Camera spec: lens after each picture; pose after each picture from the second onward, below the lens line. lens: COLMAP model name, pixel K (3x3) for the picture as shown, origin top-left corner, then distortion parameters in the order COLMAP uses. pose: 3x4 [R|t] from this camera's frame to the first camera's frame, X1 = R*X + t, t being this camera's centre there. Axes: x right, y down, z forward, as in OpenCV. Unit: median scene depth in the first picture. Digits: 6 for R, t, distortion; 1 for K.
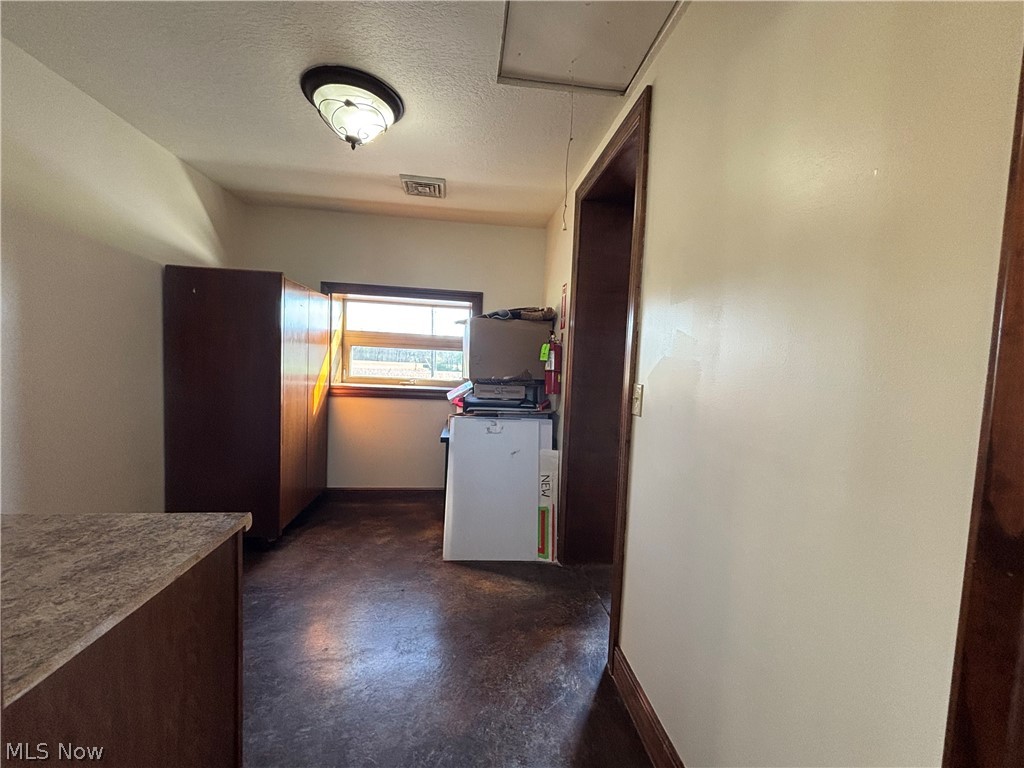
lens RADIAL K [[414.6, 0, 512.8], [0, 414.6, 383.0], [0, 0, 1]] dist [0.009422, 0.000211]
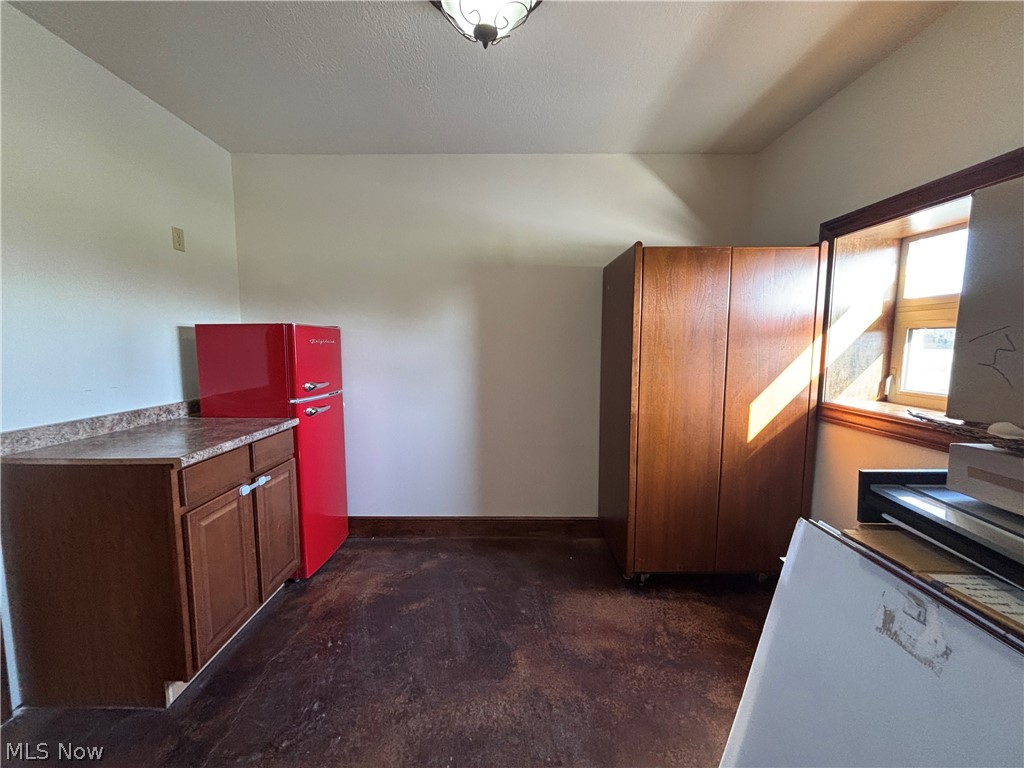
lens RADIAL K [[414.6, 0, 512.3], [0, 414.6, 384.2], [0, 0, 1]] dist [0.009422, 0.000211]
pose [[-0.115259, 0.059358, -0.991560, 0.176860], [-0.055361, 0.996278, 0.066075, -0.031442], [0.991792, 0.062509, -0.111544, 0.626826]]
